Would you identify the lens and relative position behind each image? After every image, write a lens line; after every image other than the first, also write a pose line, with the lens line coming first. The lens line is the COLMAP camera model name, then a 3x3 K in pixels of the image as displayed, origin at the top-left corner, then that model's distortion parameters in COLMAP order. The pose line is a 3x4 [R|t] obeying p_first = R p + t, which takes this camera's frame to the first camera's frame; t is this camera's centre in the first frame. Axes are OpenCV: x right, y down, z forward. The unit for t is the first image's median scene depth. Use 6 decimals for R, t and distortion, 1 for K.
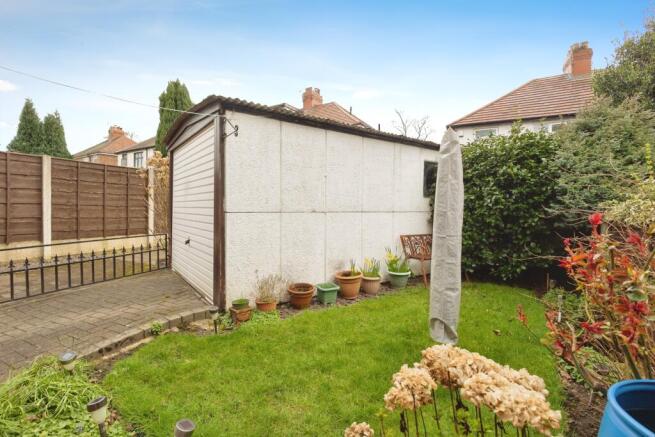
lens RADIAL K [[304.0, 0, 321.1], [0, 304.0, 211.1], [0, 0, 1]] dist [0.015108, 0.000026]
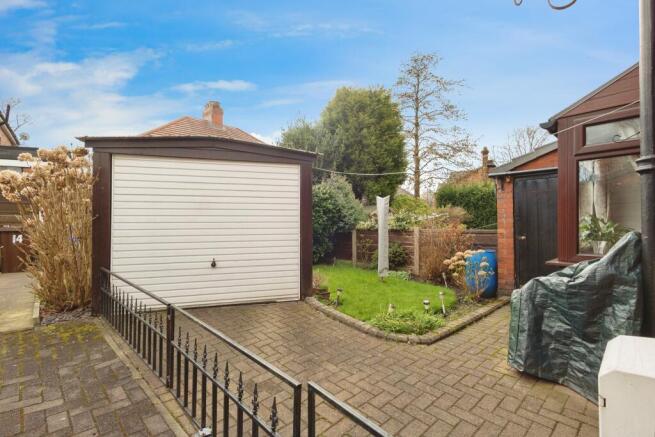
lens RADIAL K [[304.0, 0, 321.1], [0, 304.0, 211.1], [0, 0, 1]] dist [0.015108, 0.000026]
pose [[0.360341, 0.016753, 0.932670, -1.362321], [0.014093, 0.999627, -0.023400, -0.051082], [-0.932714, 0.021576, 0.359971, 0.336358]]
